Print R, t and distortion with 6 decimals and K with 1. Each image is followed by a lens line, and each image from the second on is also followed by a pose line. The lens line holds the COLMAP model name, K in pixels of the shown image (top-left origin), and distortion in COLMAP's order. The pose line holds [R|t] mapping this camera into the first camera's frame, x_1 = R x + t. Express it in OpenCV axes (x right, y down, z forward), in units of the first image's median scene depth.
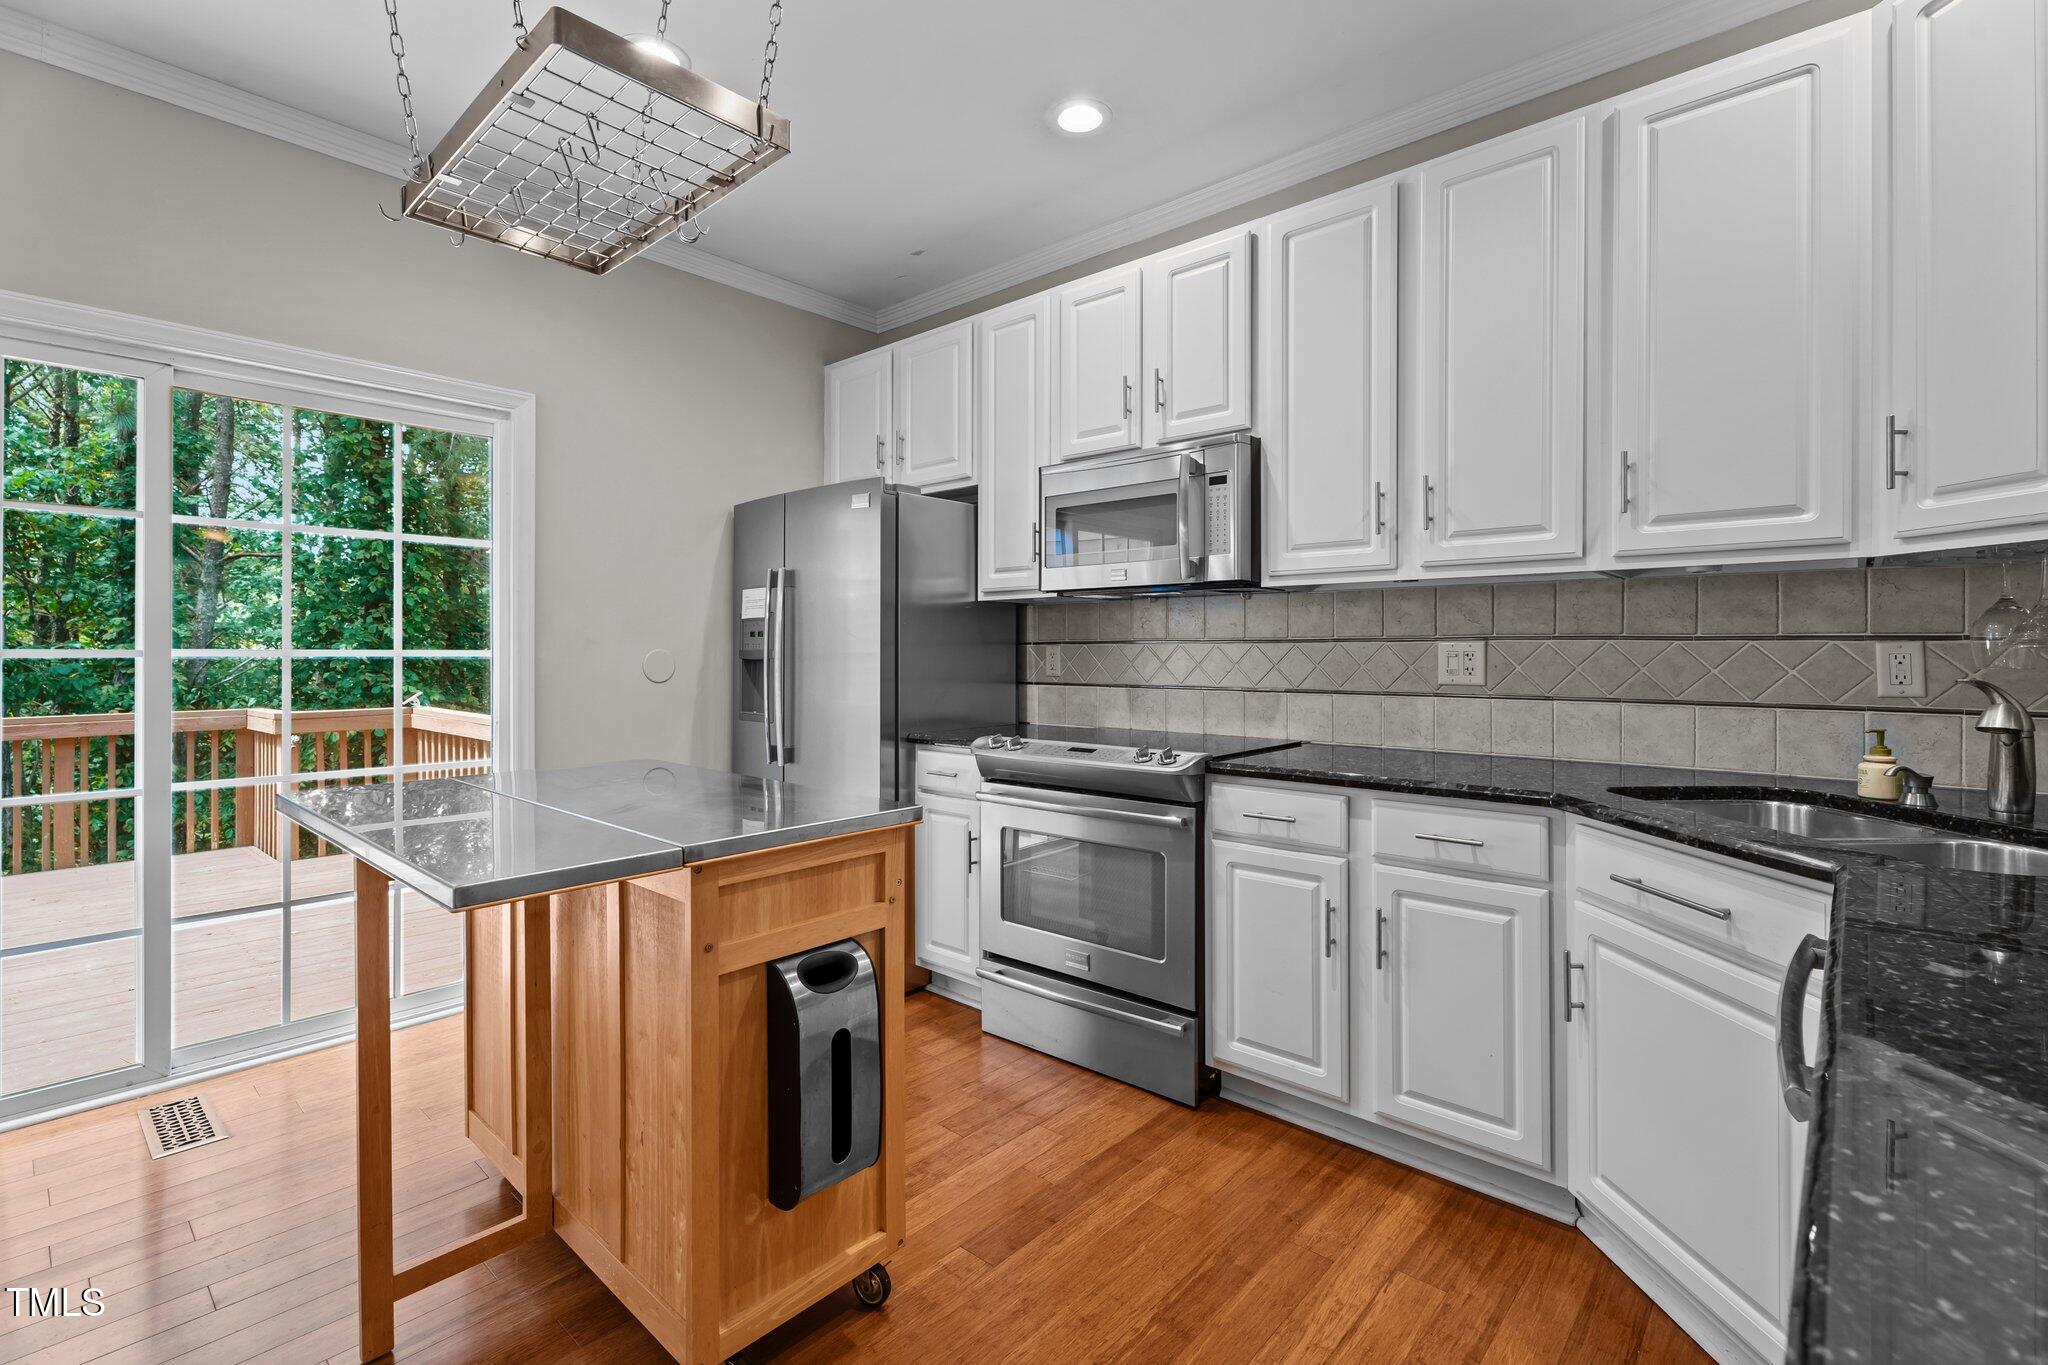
lens RADIAL K [[917.6, 0, 1029.2], [0, 917.6, 657.8], [0, 0, 1]] dist [-0.000037, -0.000012]
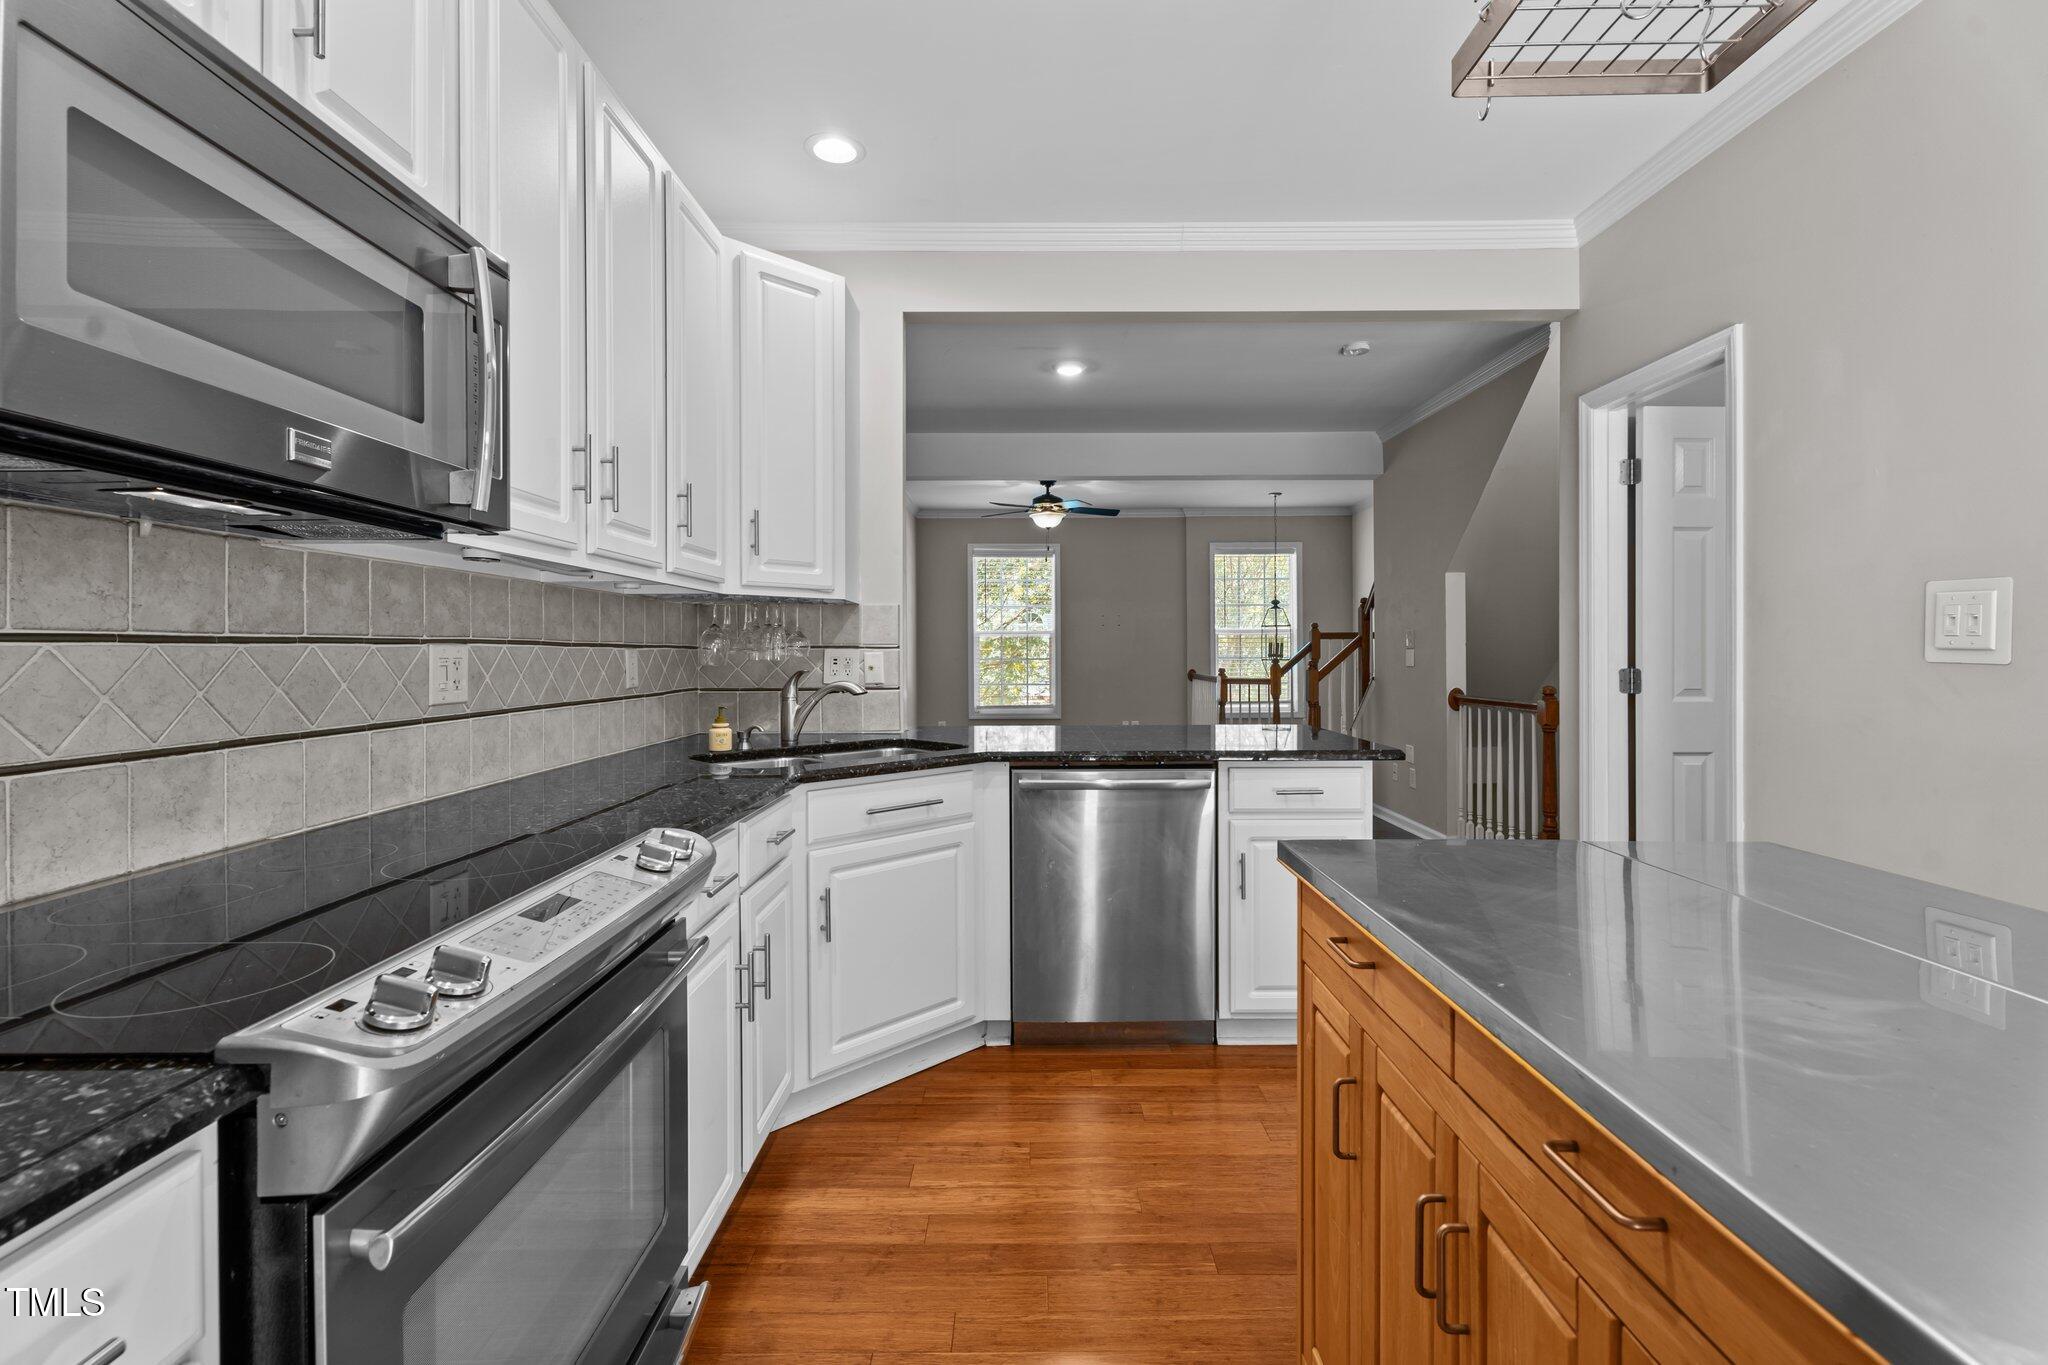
lens RADIAL K [[917.6, 0, 1029.2], [0, 917.6, 657.8], [0, 0, 1]] dist [-0.000037, -0.000012]
pose [[-0.670904, -0.003927, 0.741534, -0.511588], [0.006401, 0.999918, 0.011087, -0.016158], [-0.741516, 0.012184, -0.670824, 1.506723]]
